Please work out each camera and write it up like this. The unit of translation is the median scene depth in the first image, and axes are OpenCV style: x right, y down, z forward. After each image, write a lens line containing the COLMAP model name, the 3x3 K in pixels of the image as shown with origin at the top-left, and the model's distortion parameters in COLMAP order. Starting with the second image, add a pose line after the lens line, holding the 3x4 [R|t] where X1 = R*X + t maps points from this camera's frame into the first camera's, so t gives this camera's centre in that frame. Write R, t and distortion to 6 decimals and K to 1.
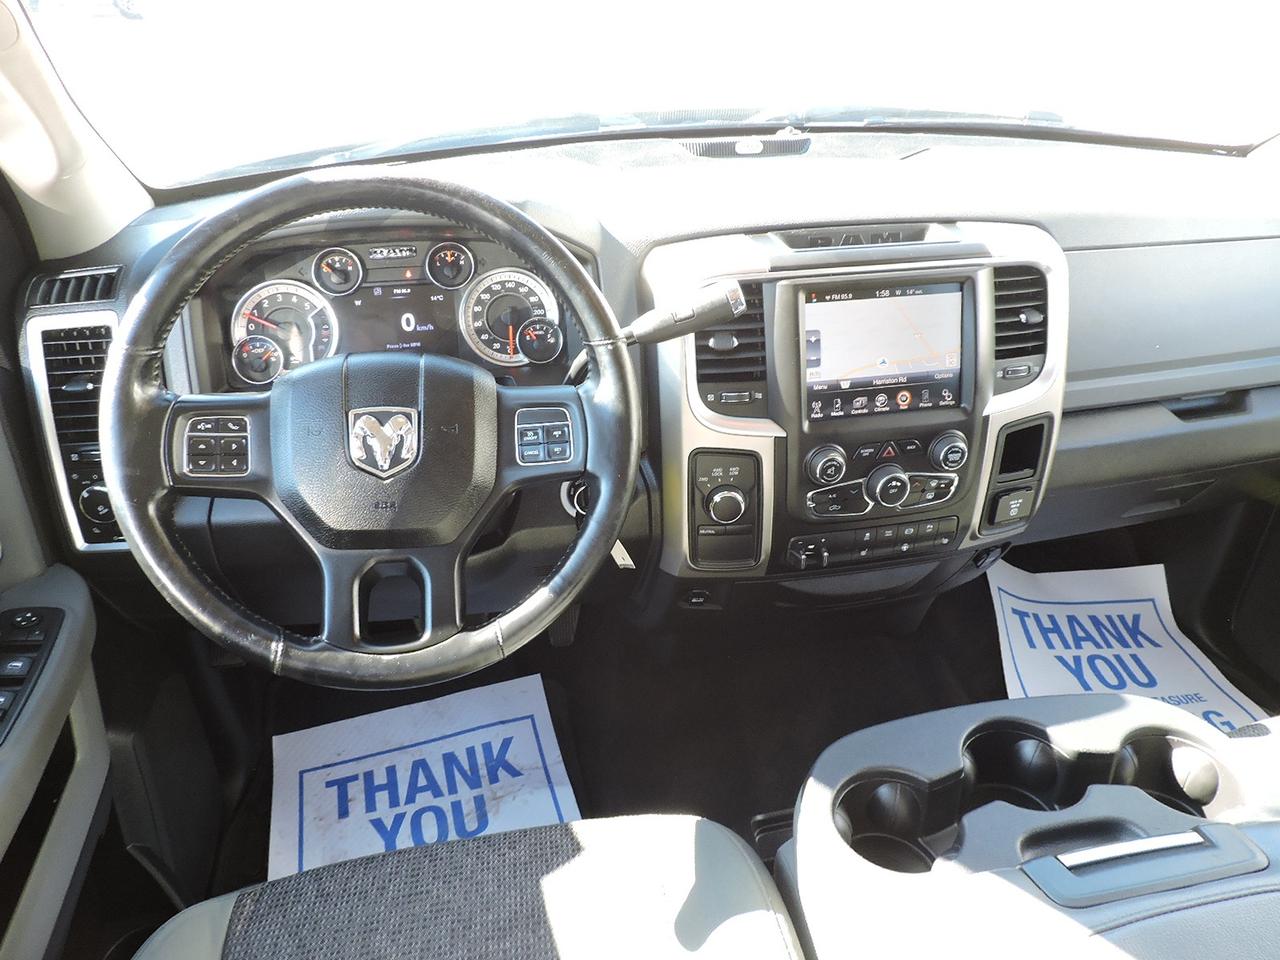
lens RADIAL K [[899.6, 0, 633.8], [0, 899.6, 481.8], [0, 0, 1]] dist [-0.008140, -0.005716]
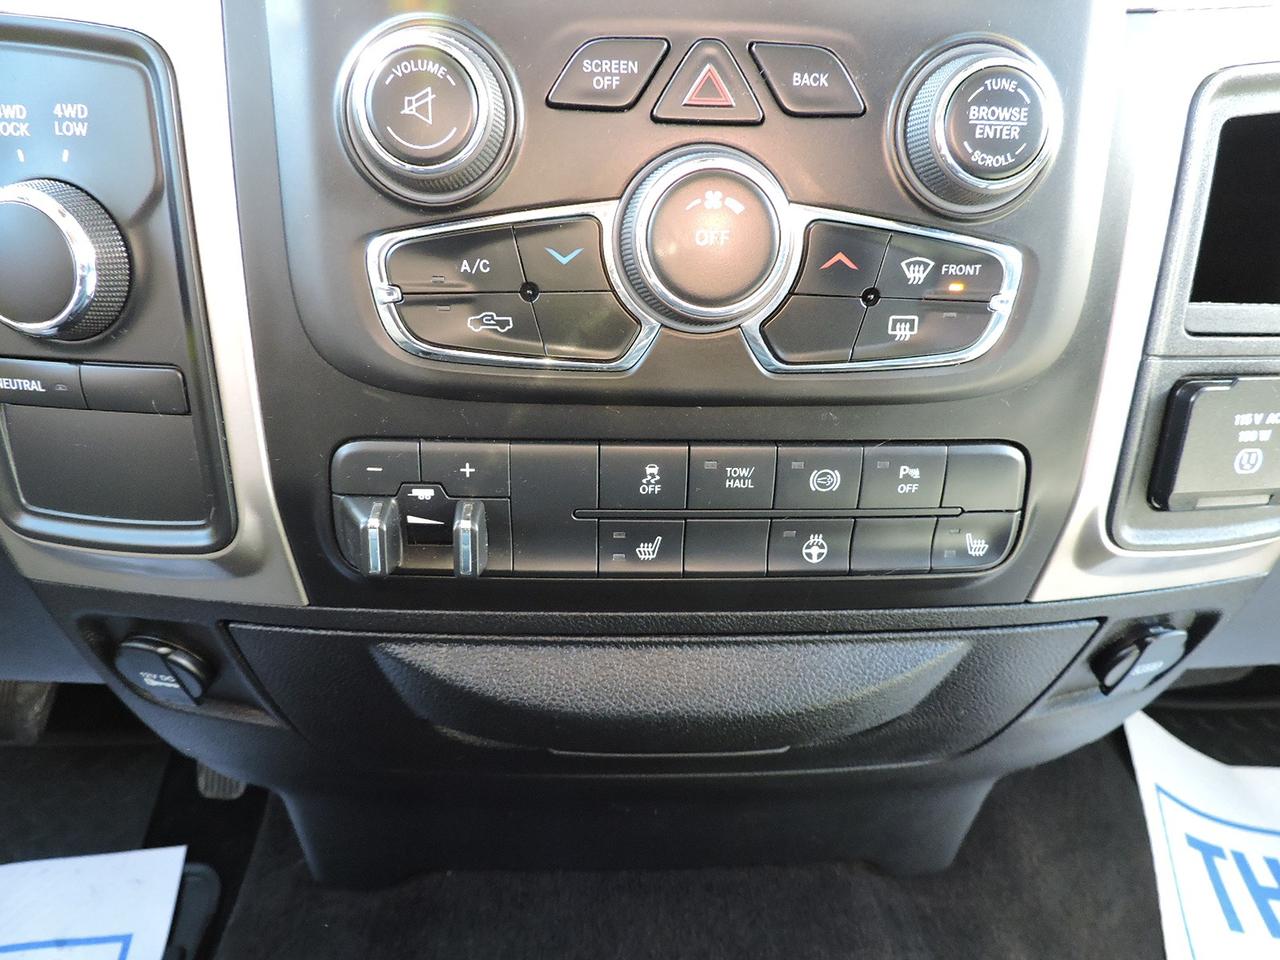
lens RADIAL K [[899.6, 0, 649.1], [0, 899.6, 477.4], [0, 0, 1]] dist [-0.008140, -0.005716]
pose [[0.988675, 0.081319, -0.126130, 0.322830], [-0.102473, 0.979837, -0.171520, 0.115984], [0.109639, 0.182503, 0.977073, 0.828073]]
